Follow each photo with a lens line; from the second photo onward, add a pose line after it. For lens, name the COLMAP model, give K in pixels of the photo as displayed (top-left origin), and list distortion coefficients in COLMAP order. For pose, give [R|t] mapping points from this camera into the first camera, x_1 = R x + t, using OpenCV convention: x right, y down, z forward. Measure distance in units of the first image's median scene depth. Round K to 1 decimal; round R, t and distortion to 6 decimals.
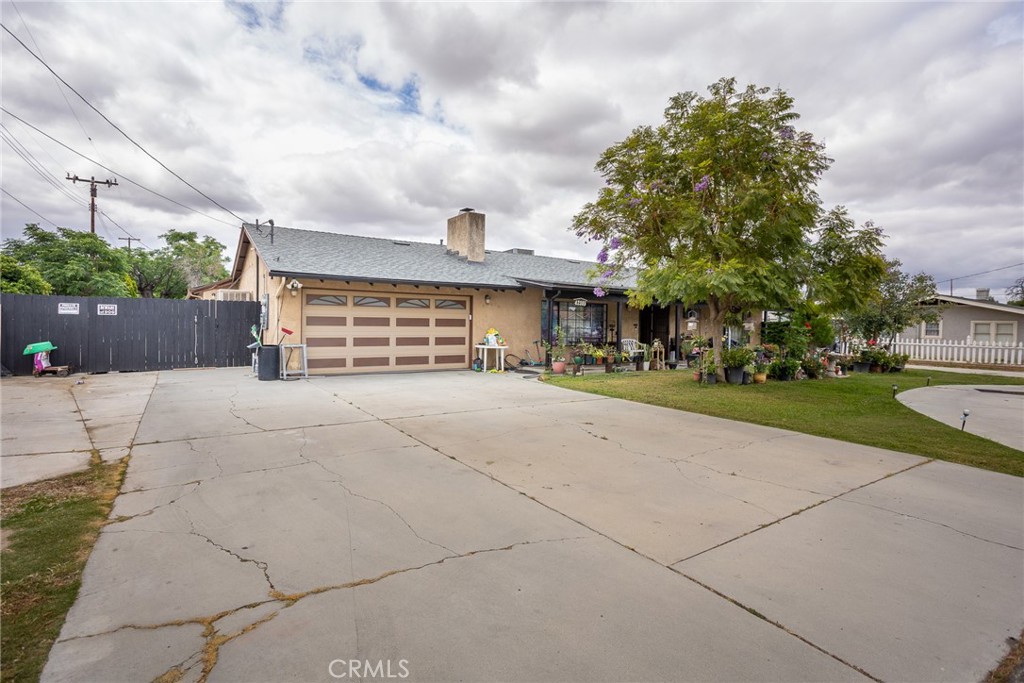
lens RADIAL K [[506.1, 0, 510.6], [0, 506.1, 339.4], [0, 0, 1]] dist [-0.025254, 0.010045]
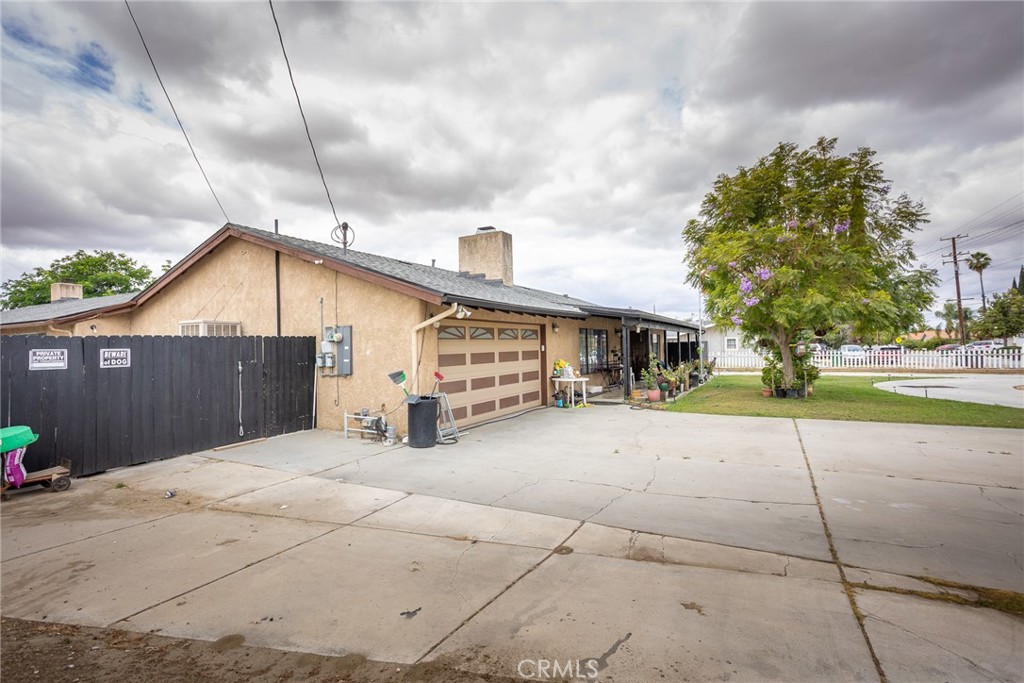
lens RADIAL K [[506.1, 0, 510.9], [0, 506.1, 361.8], [0, 0, 1]] dist [-0.025254, 0.010045]
pose [[0.881447, -0.049745, 0.469655, -0.463150], [0.051678, 0.998625, 0.008783, -0.025495], [-0.469446, 0.016529, 0.882806, 0.197970]]
